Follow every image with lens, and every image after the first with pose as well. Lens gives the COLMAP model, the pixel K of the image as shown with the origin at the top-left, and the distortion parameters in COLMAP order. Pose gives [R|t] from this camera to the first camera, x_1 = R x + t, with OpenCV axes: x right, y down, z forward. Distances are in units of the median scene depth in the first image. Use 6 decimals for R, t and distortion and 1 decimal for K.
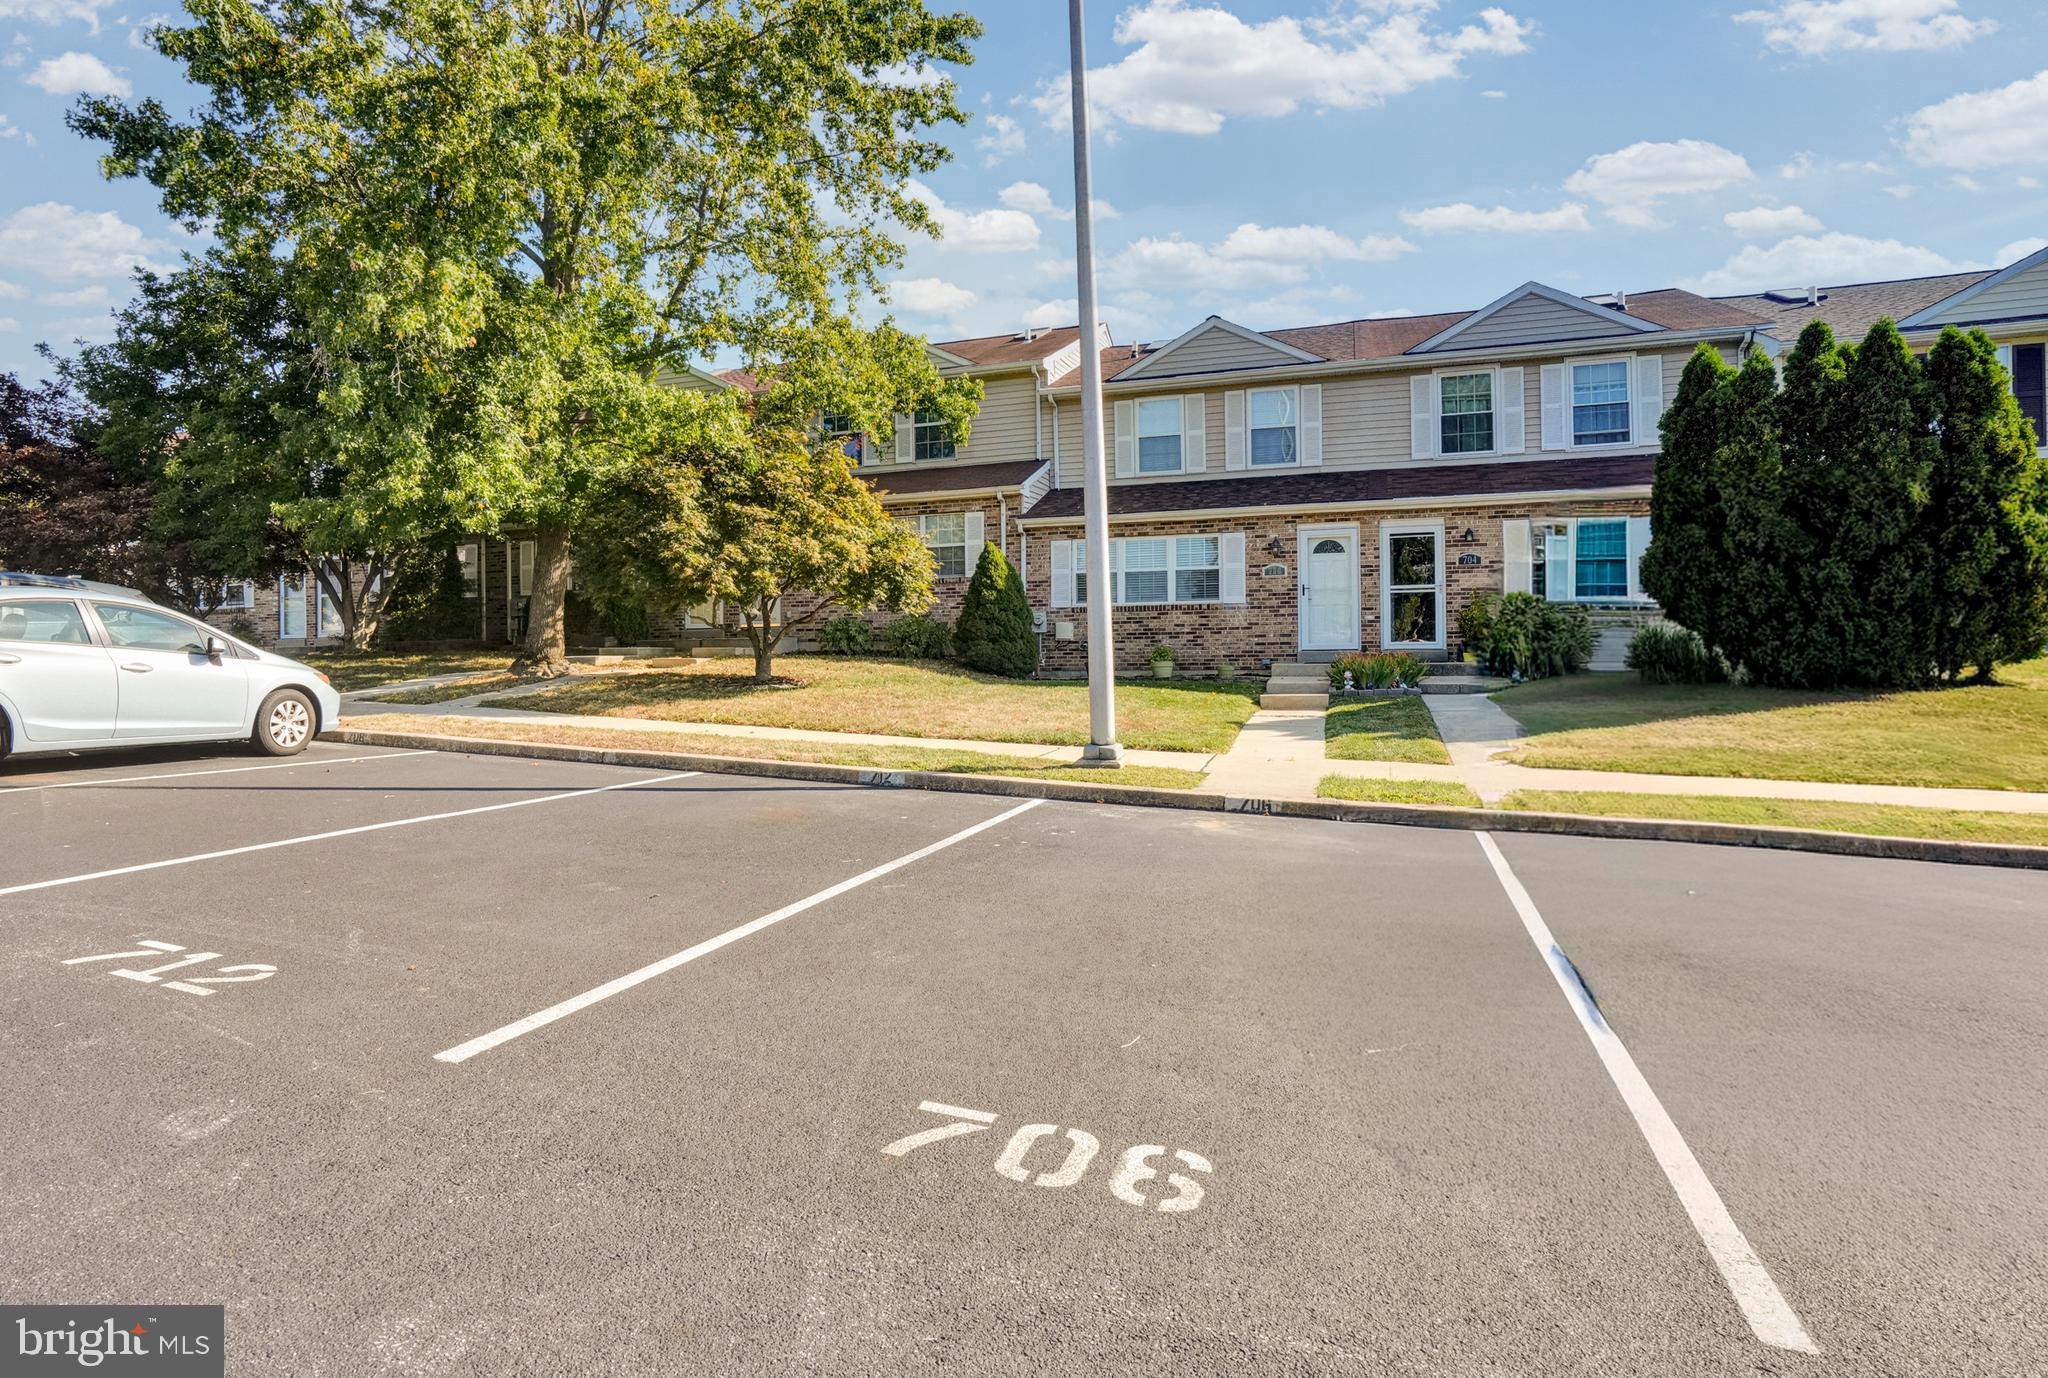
lens RADIAL K [[981.0, 0, 992.6], [0, 981.0, 656.5], [0, 0, 1]] dist [-0.046091, 0.000184]
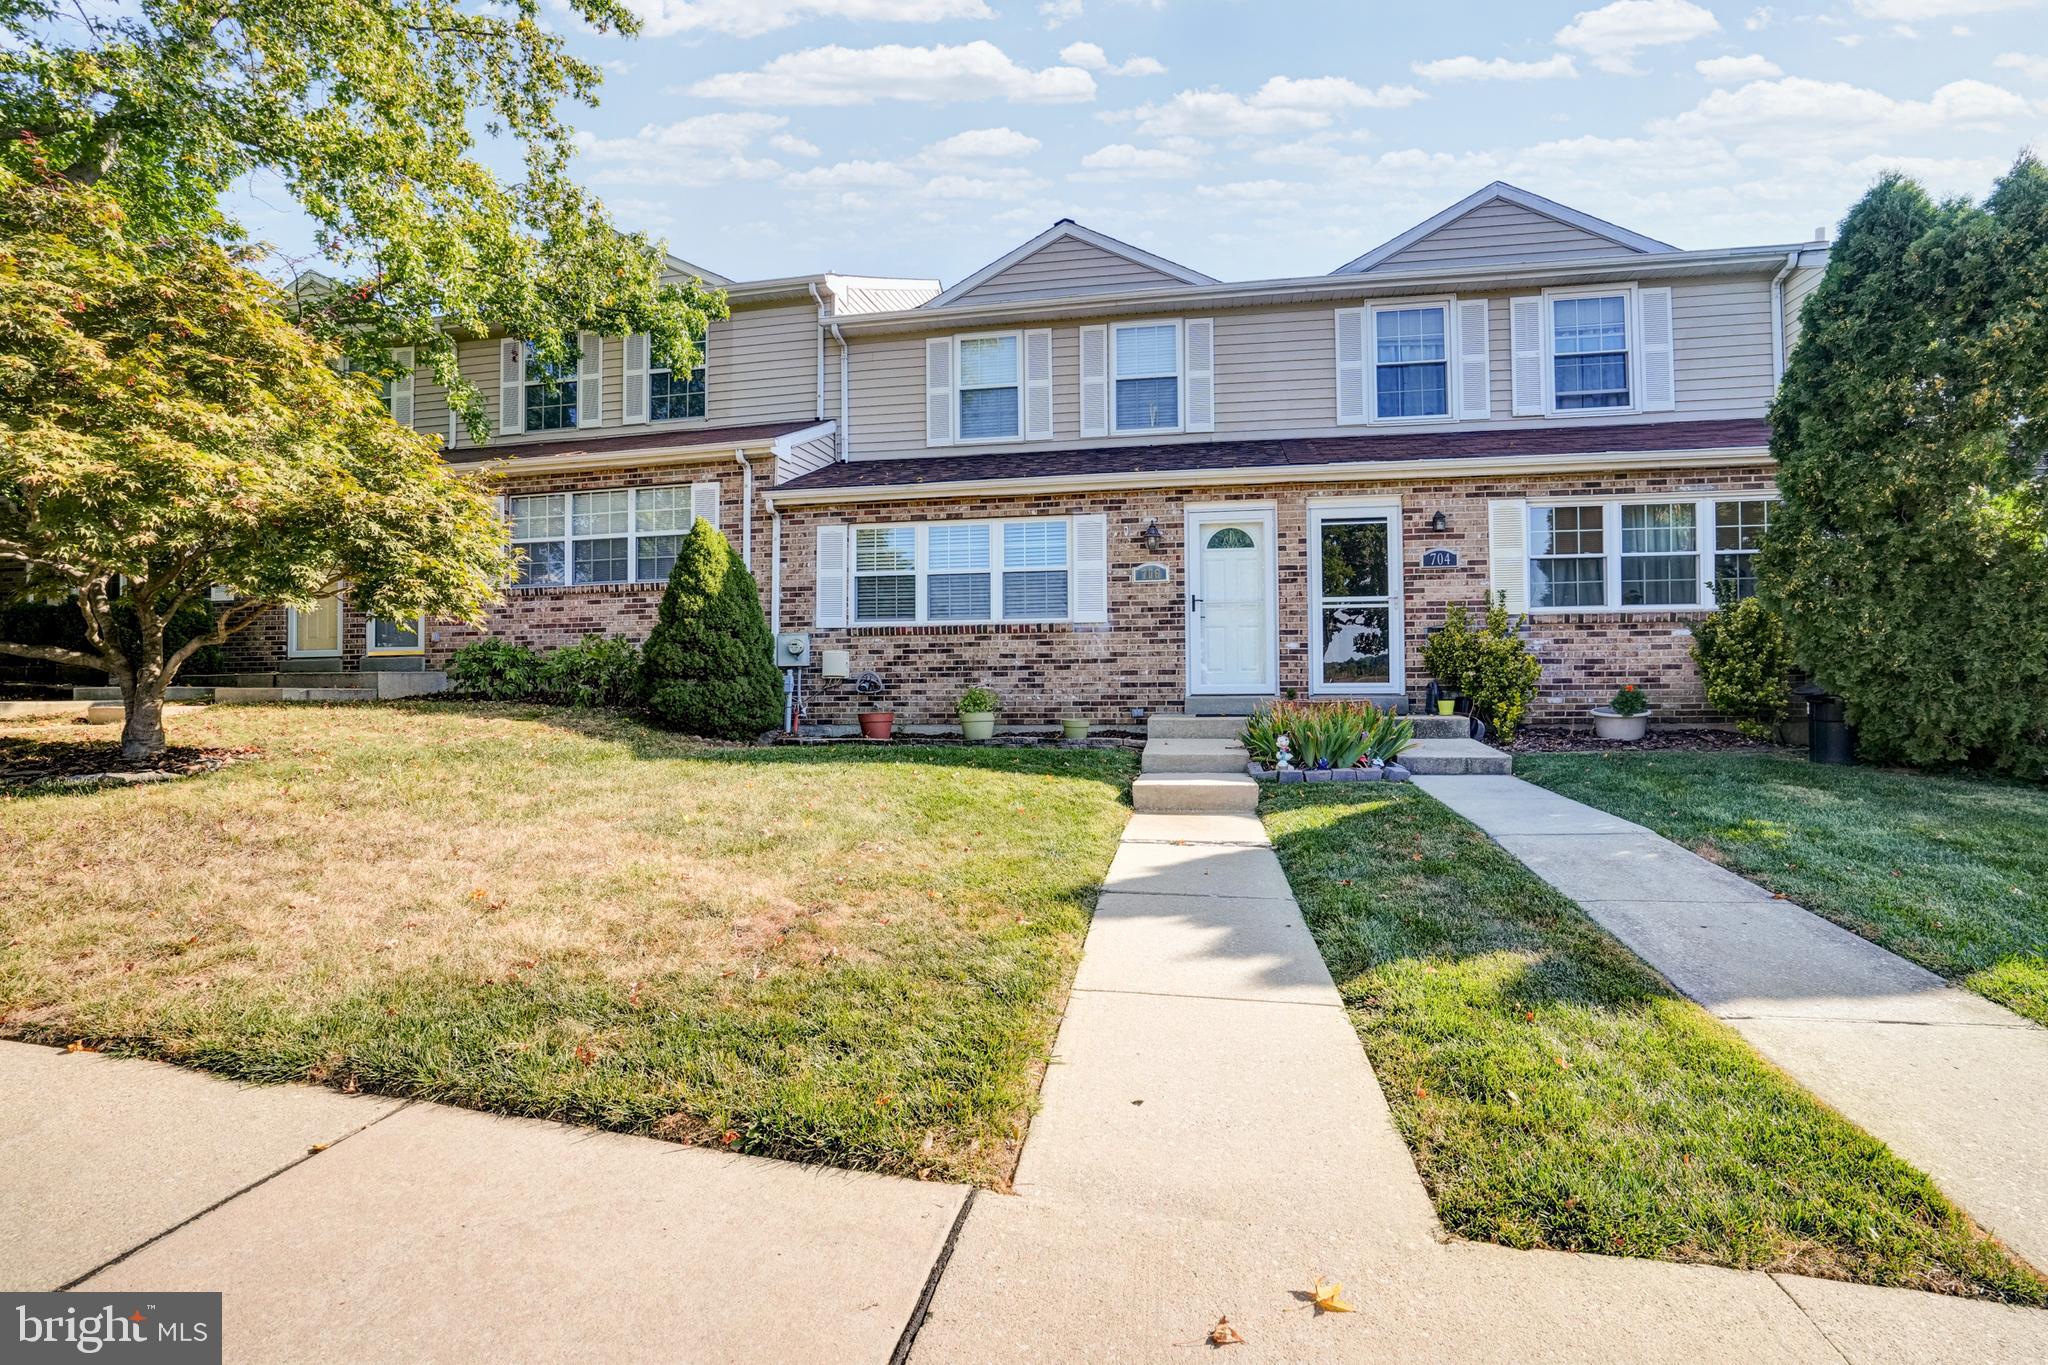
lens RADIAL K [[944.0, 0, 1023.8], [0, 944.0, 679.8], [0, 0, 1]] dist [-0.053755, 0.019047]
pose [[0.986620, 0.003599, 0.162996, 0.101670], [-0.001658, 0.999926, -0.012042, -0.008624], [-0.163028, 0.011611, 0.986553, 0.389282]]
